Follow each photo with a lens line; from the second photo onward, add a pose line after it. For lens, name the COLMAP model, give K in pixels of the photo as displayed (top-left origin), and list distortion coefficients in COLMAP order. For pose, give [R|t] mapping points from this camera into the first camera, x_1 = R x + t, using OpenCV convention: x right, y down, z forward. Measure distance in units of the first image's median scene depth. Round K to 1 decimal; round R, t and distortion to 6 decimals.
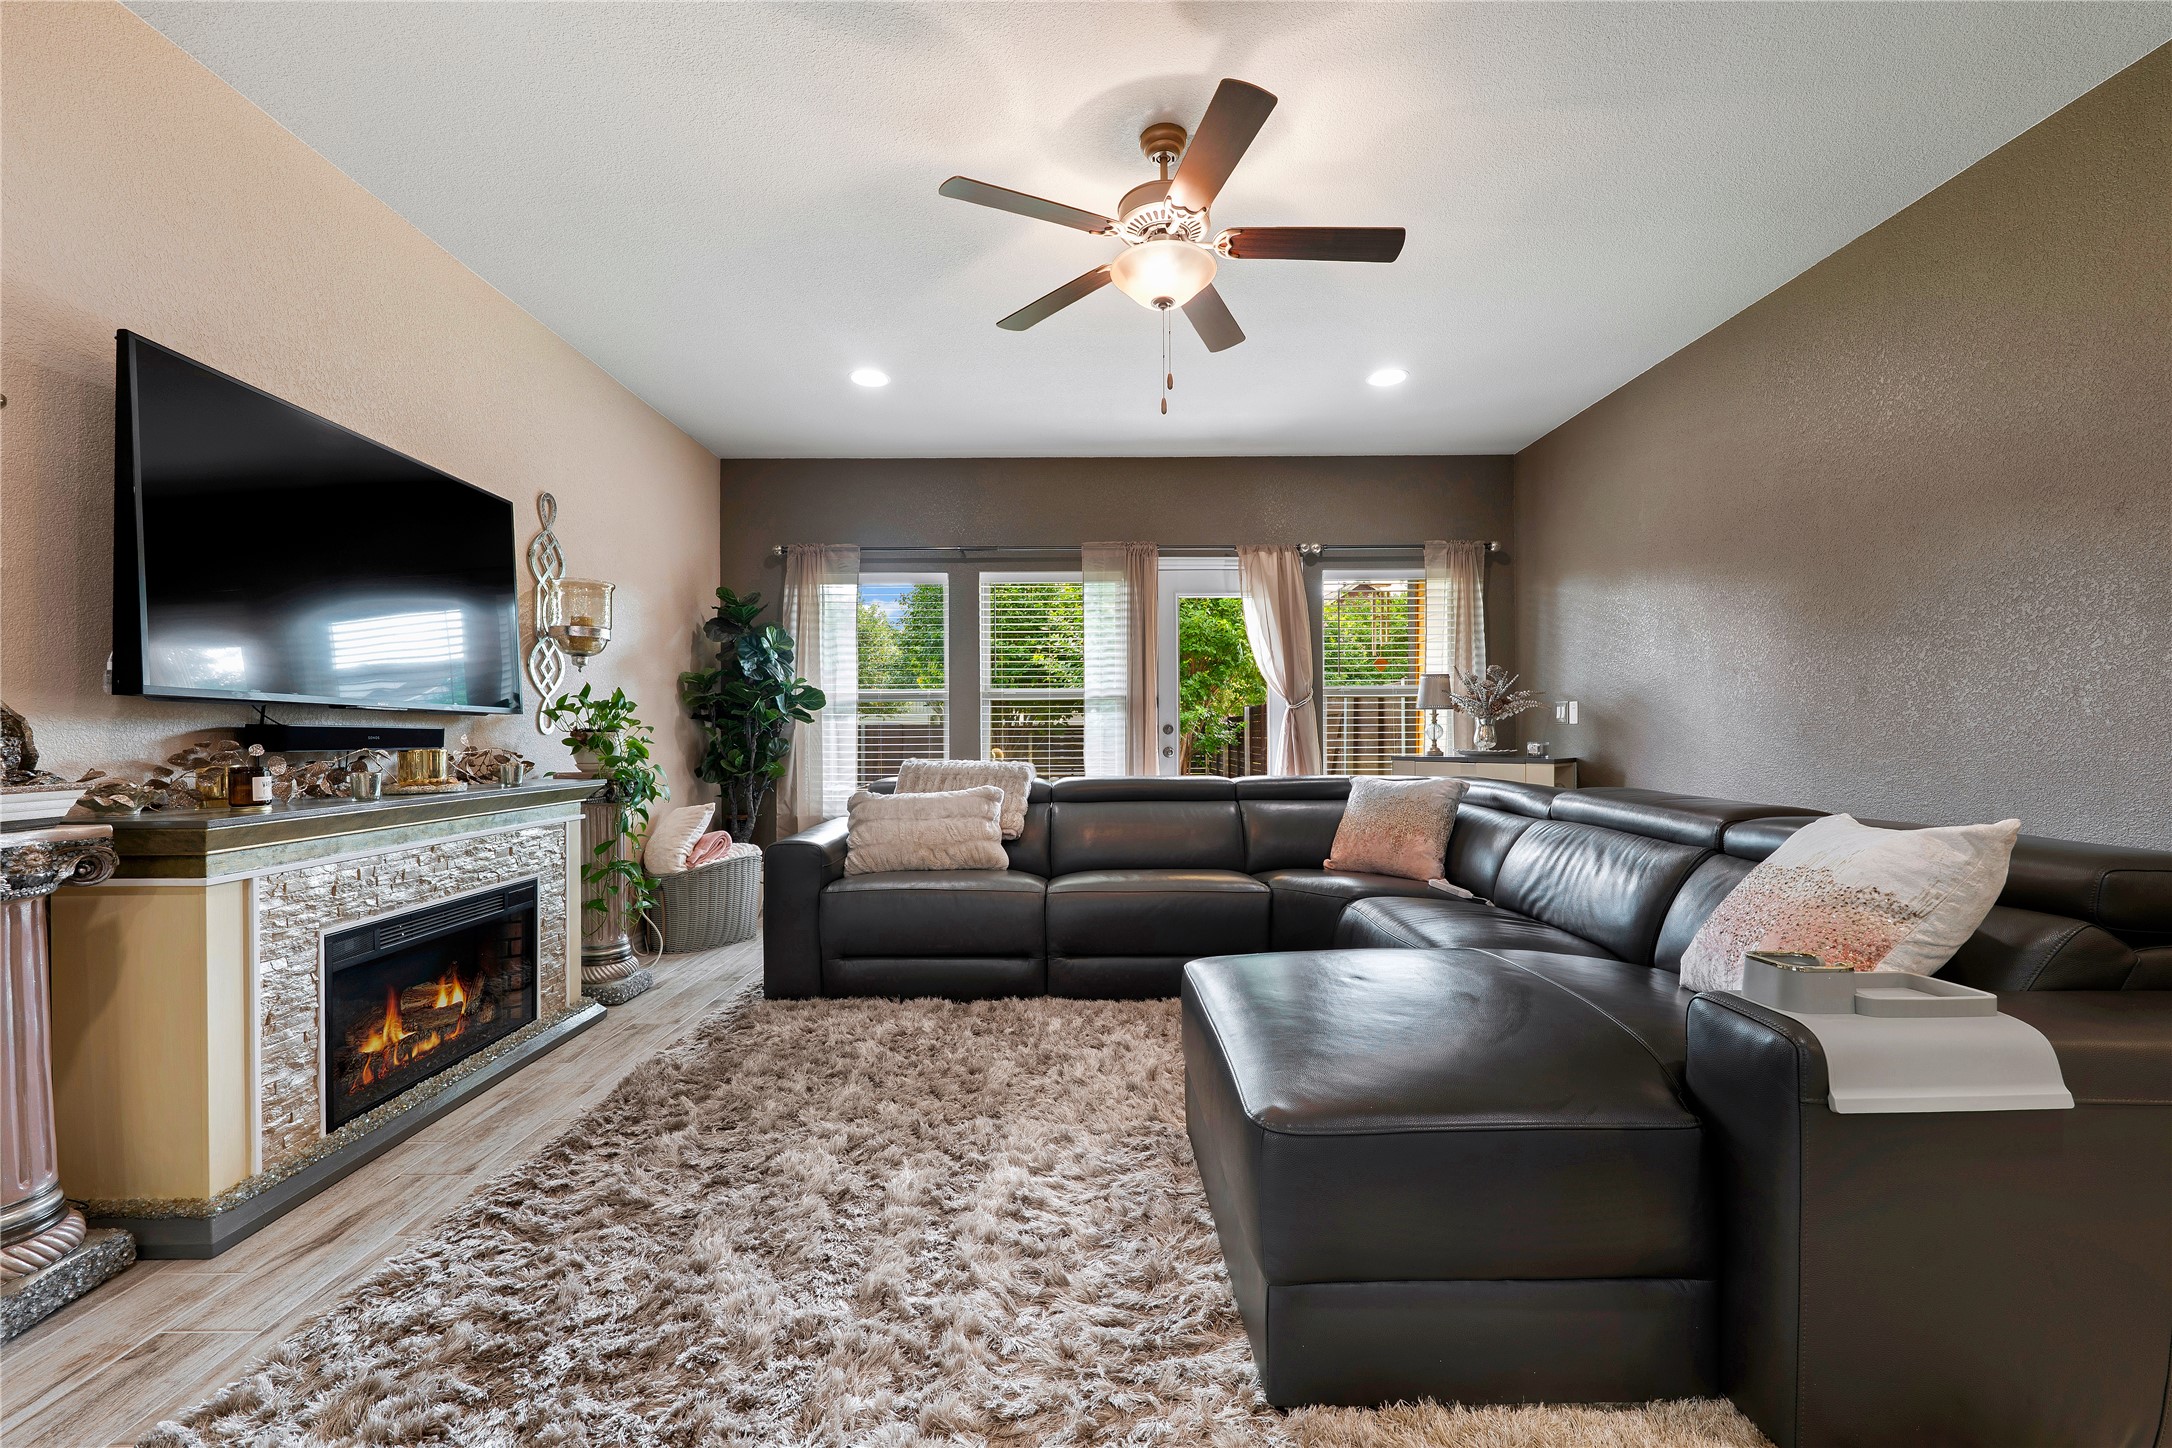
lens RADIAL K [[876.1, 0, 1082.0], [0, 876.1, 737.1], [0, 0, 1]] dist [-0.008446, 0.001621]
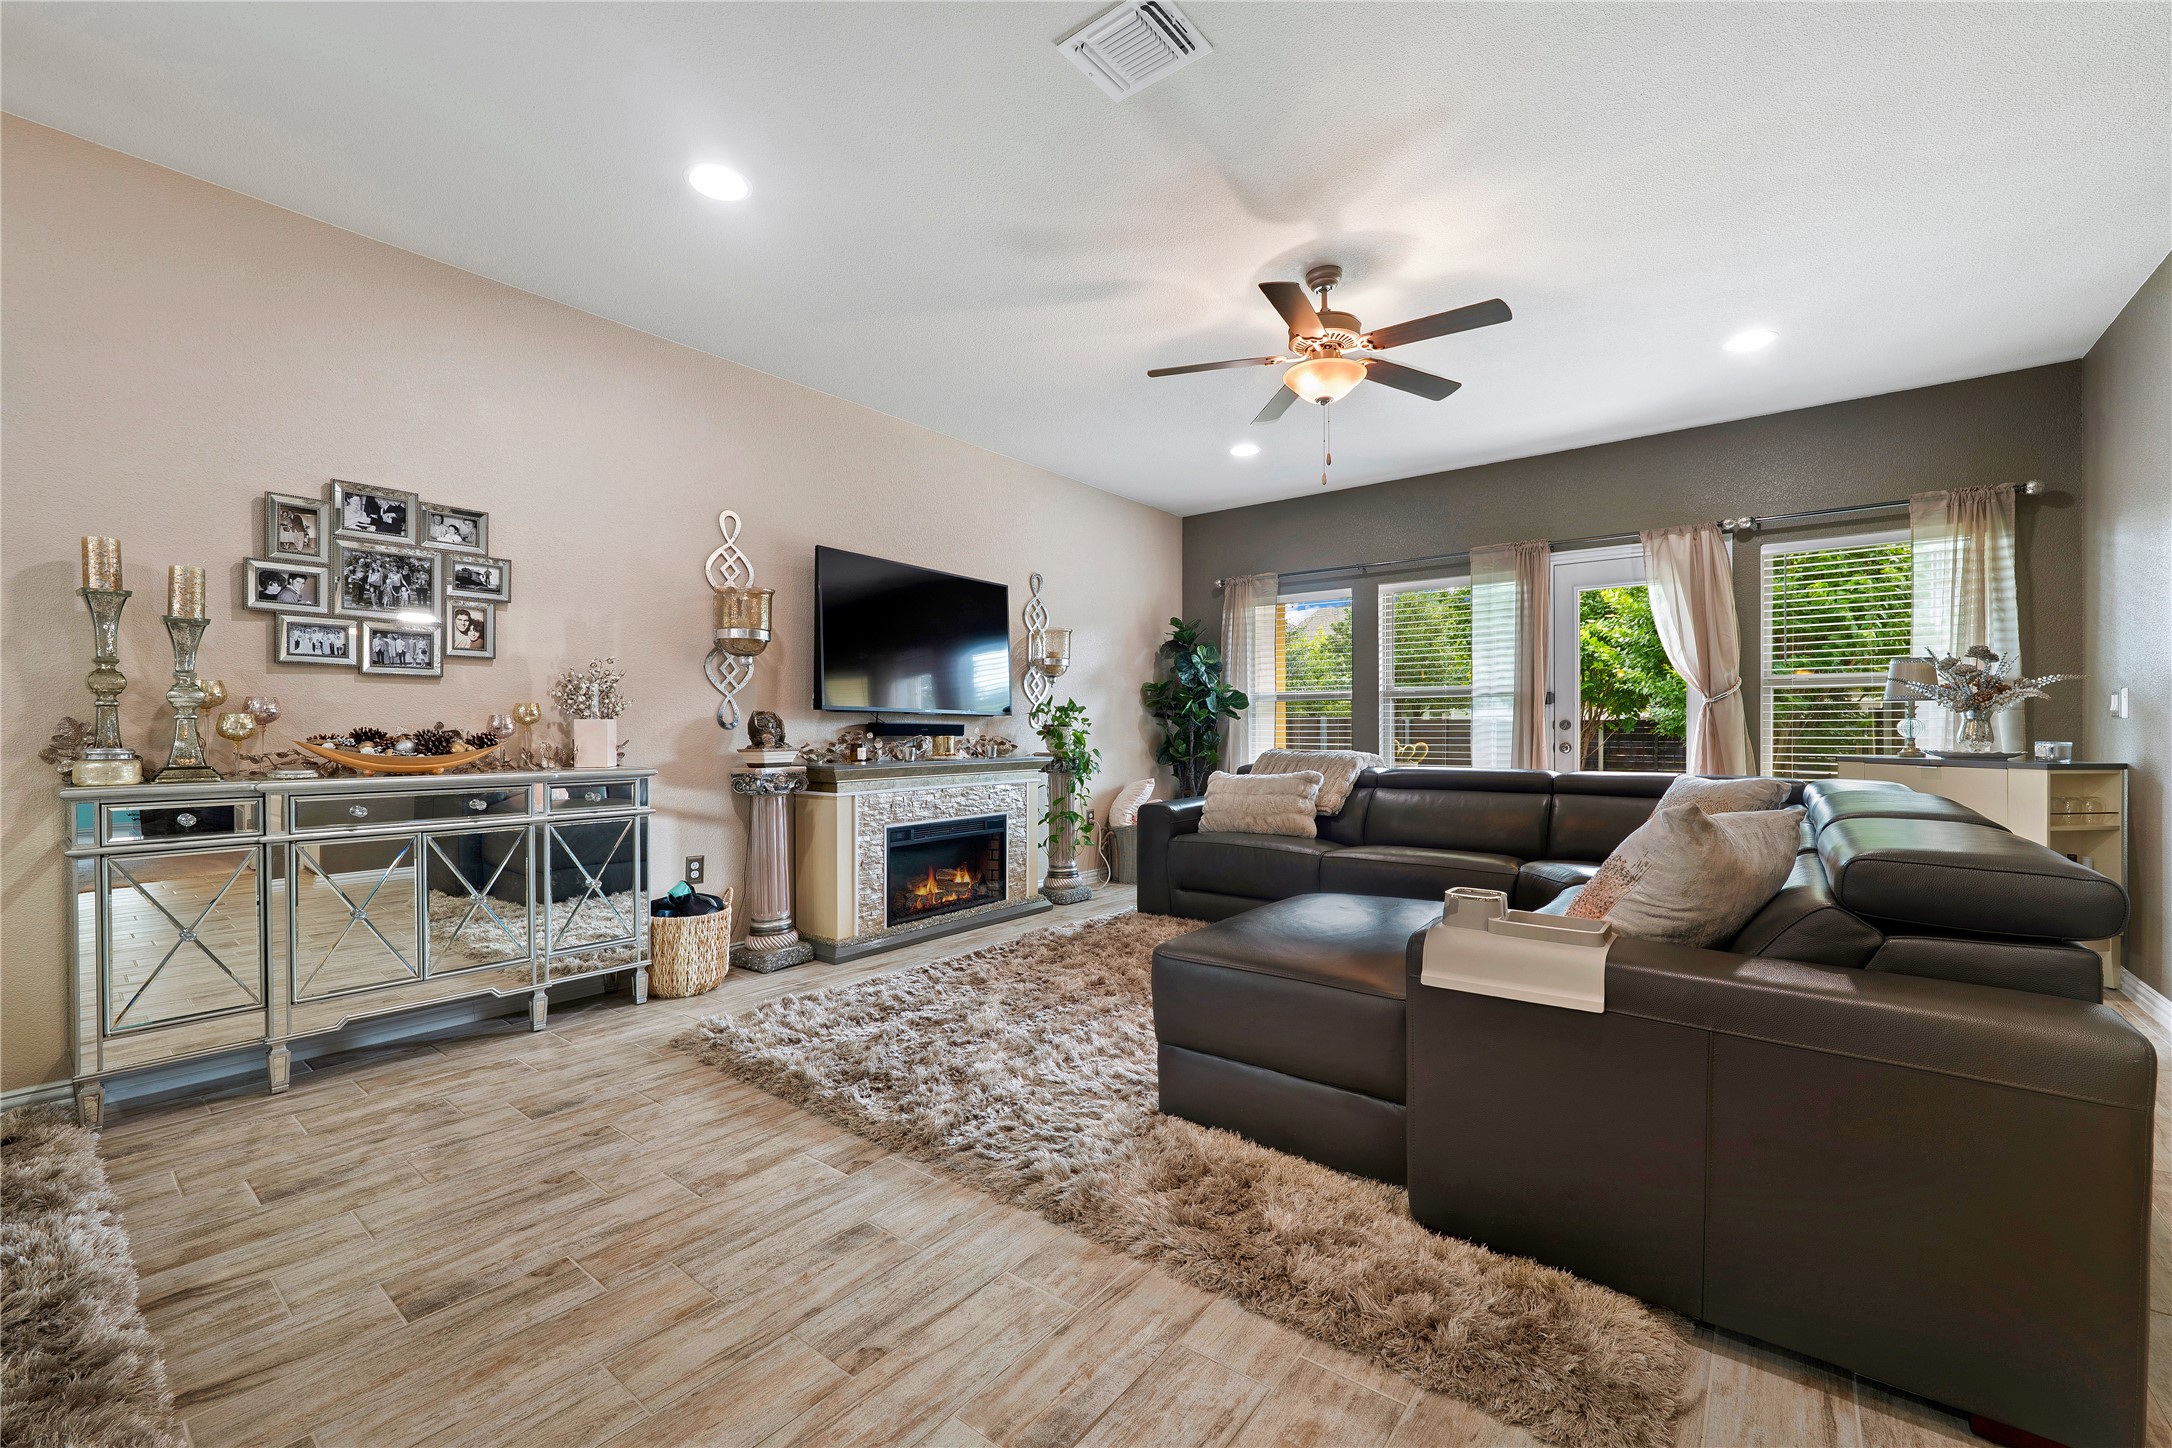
lens RADIAL K [[876.1, 0, 1087.2], [0, 876.1, 733.3], [0, 0, 1]] dist [-0.008446, 0.001621]
pose [[0.783268, 0.006444, -0.621651, 0.418074], [-0.005143, 0.999979, 0.003887, -0.000287], [0.621663, 0.000152, 0.783285, -0.164486]]
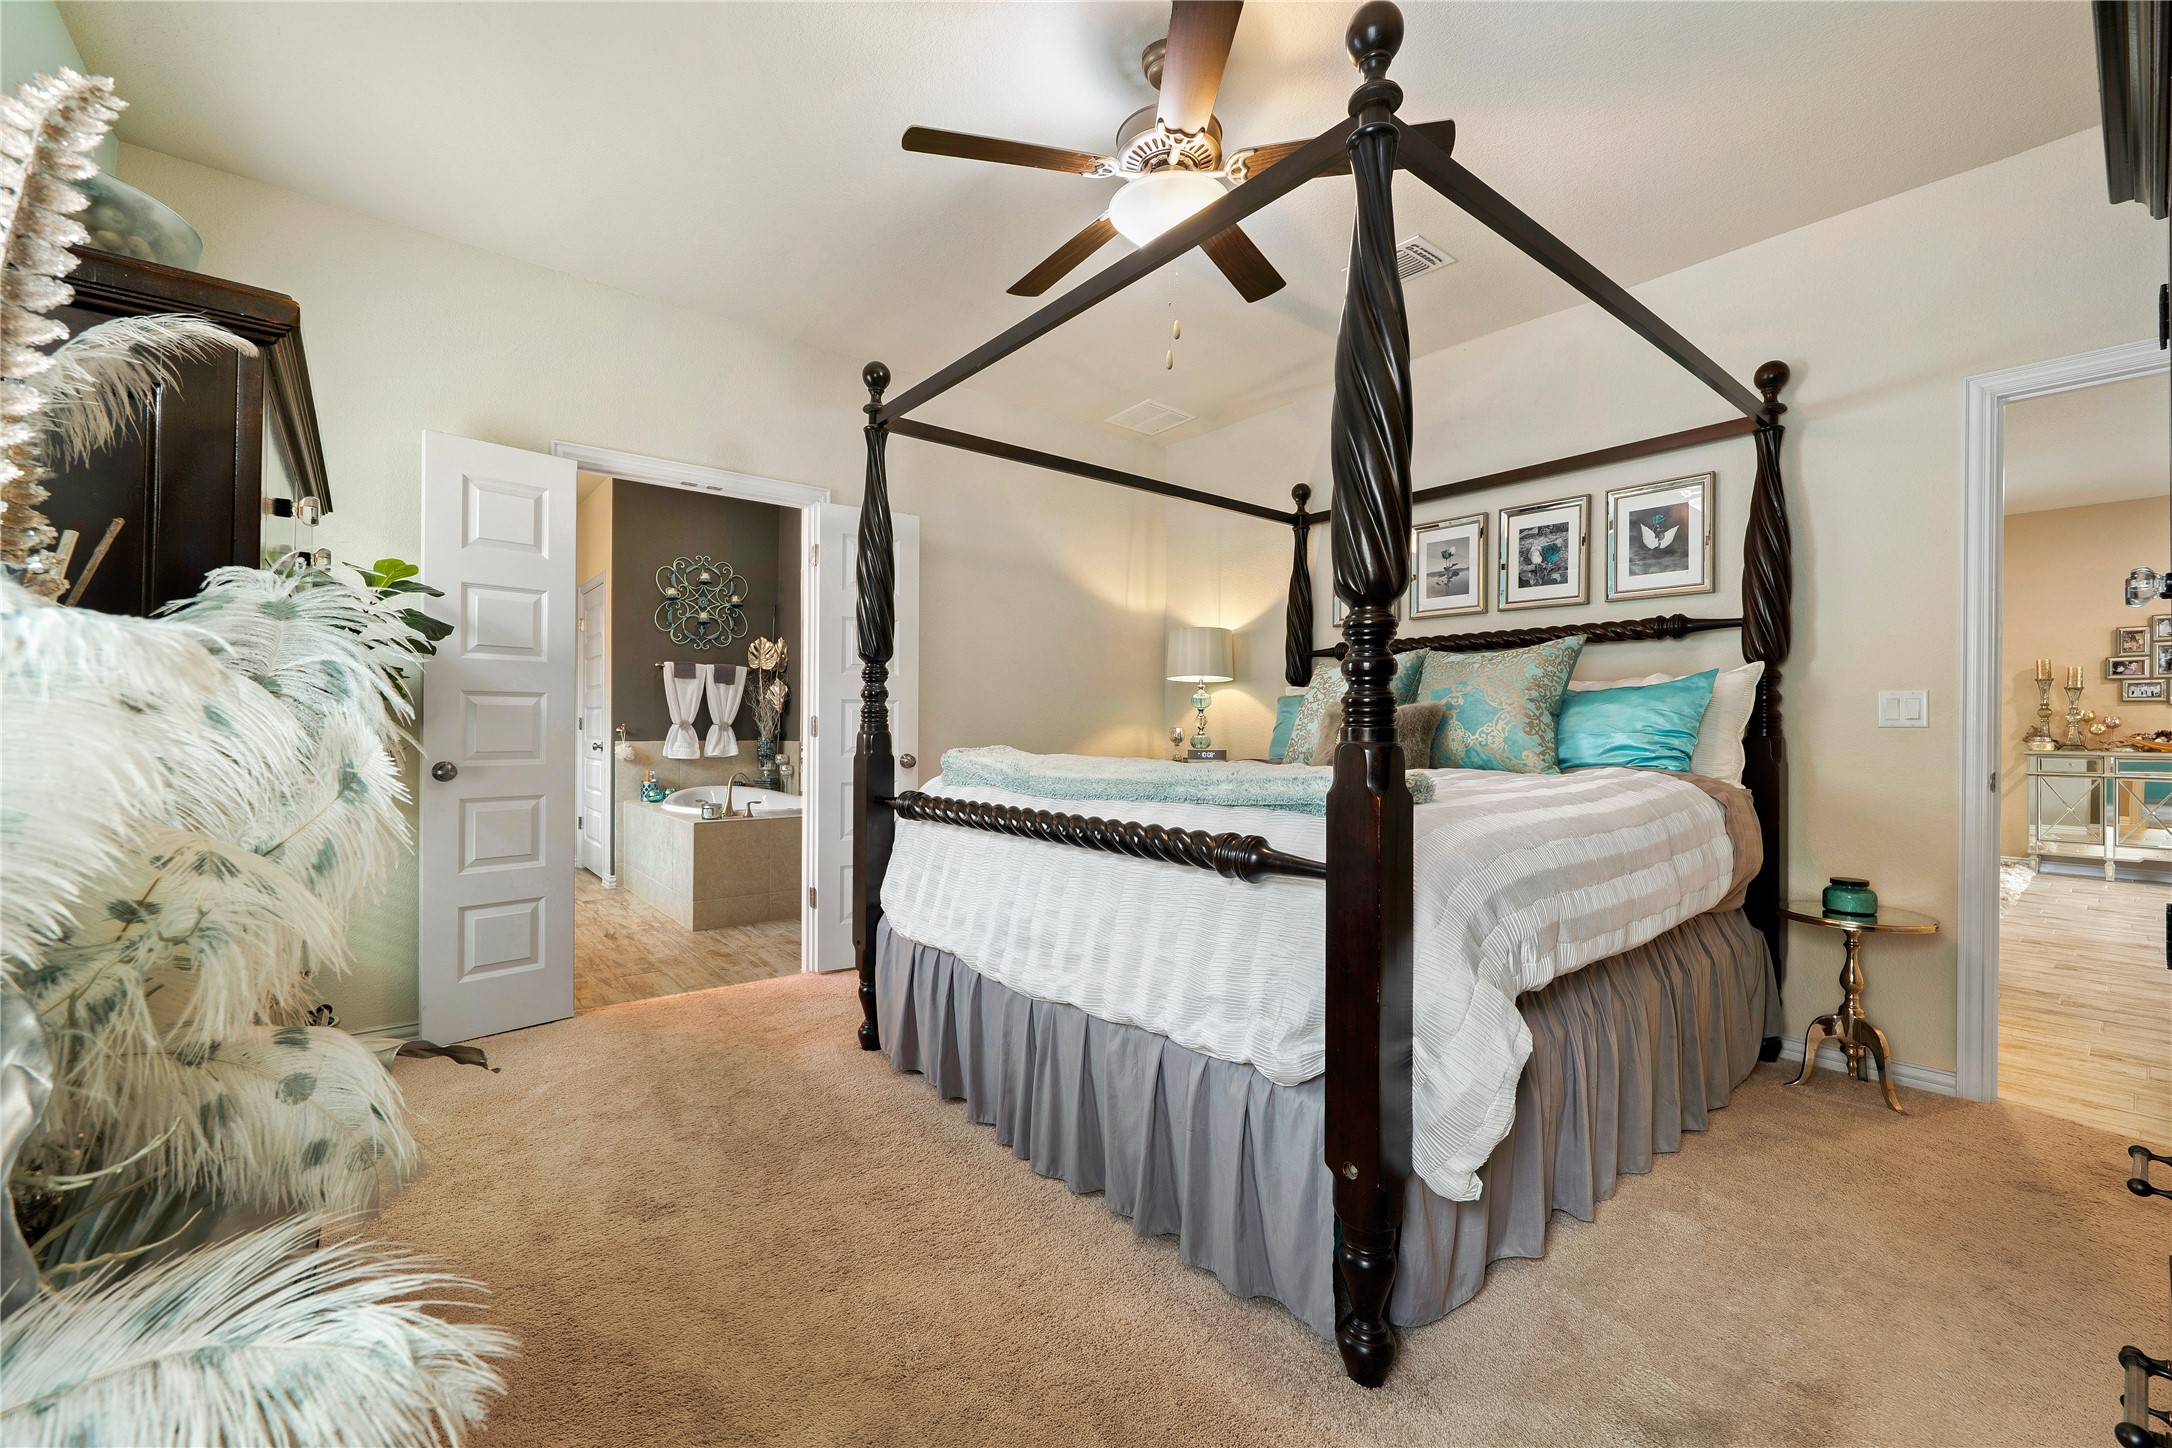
lens RADIAL K [[876.1, 0, 1079.8], [0, 876.1, 721.9], [0, 0, 1]] dist [-0.008446, 0.001621]
pose [[-0.777185, -0.001081, -0.629272, 2.008631], [-0.004388, 0.999984, 0.003702, -0.011221], [0.629257, 0.005638, -0.777176, 0.020289]]
